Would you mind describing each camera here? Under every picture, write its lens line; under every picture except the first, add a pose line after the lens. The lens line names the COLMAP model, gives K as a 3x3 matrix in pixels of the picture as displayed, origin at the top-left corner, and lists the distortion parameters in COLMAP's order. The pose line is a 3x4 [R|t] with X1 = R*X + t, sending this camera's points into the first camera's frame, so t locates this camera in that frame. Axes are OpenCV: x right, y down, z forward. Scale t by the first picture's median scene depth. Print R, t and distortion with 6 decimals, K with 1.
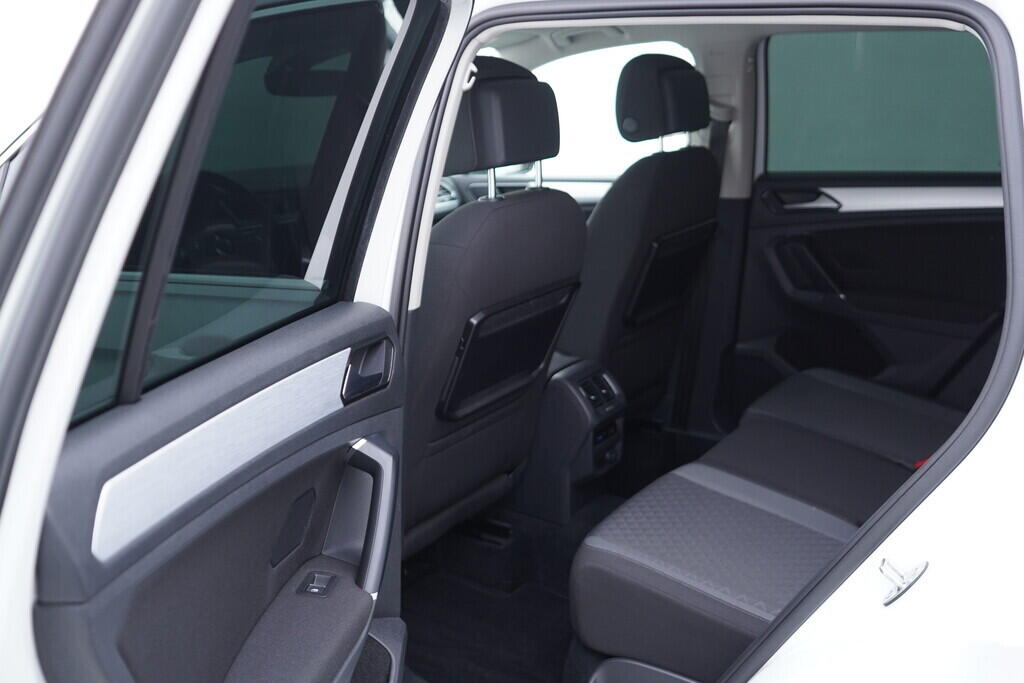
lens RADIAL K [[1055.2, 0, 508.4], [0, 1055.2, 341.0], [0, 0, 1]] dist [-0.011796, 0.000000]
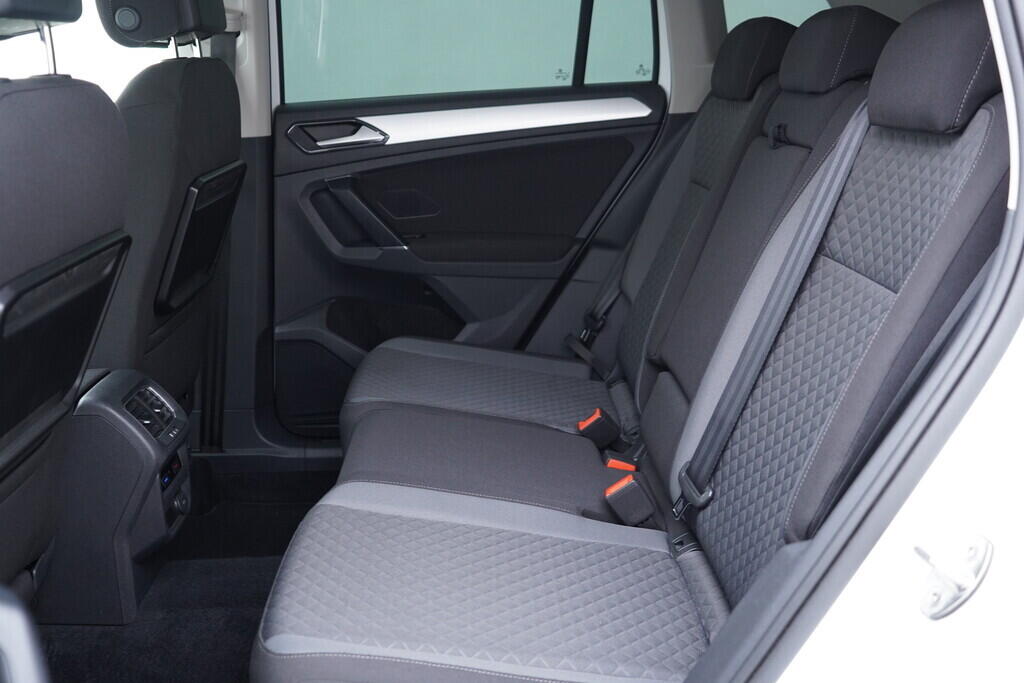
lens RADIAL K [[1055.2, 0, 523.0], [0, 1055.2, 342.4], [0, 0, 1]] dist [-0.011796, 0.000000]
pose [[0.821844, -0.150552, 0.549460, -0.069738], [0.154704, 0.987187, 0.039094, 0.012759], [-0.548306, 0.052875, 0.834605, 0.270862]]
